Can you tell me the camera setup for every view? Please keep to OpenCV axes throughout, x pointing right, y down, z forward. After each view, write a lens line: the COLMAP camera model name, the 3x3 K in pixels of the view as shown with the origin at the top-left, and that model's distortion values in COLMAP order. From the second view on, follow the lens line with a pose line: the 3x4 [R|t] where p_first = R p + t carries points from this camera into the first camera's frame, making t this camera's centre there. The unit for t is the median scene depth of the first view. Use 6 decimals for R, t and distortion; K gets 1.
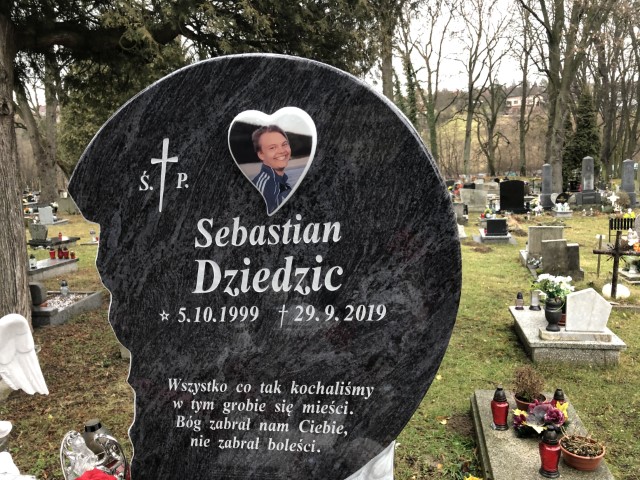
lens RADIAL K [[511.8, 0, 318.5], [0, 511.8, 217.6], [0, 0, 1]] dist [0.008728, 0.005572]
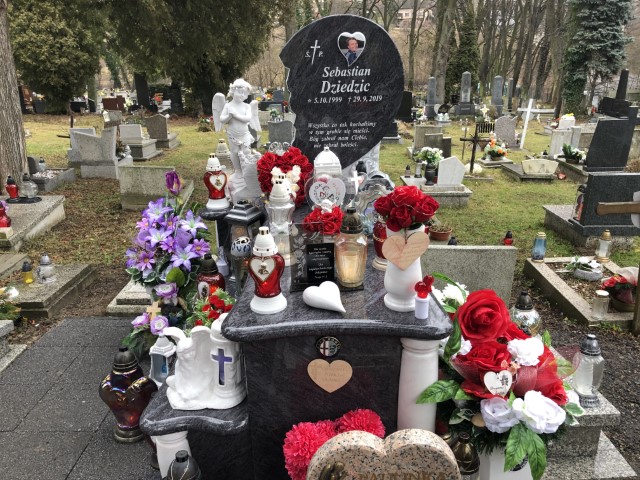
lens RADIAL K [[511.8, 0, 318.5], [0, 511.8, 217.6], [0, 0, 1]] dist [0.008728, 0.005572]
pose [[0.978427, -0.020366, 0.205585, -0.166408], [-0.014866, 0.985608, 0.168389, 0.068089], [-0.206056, -0.167813, 0.964043, -0.385491]]
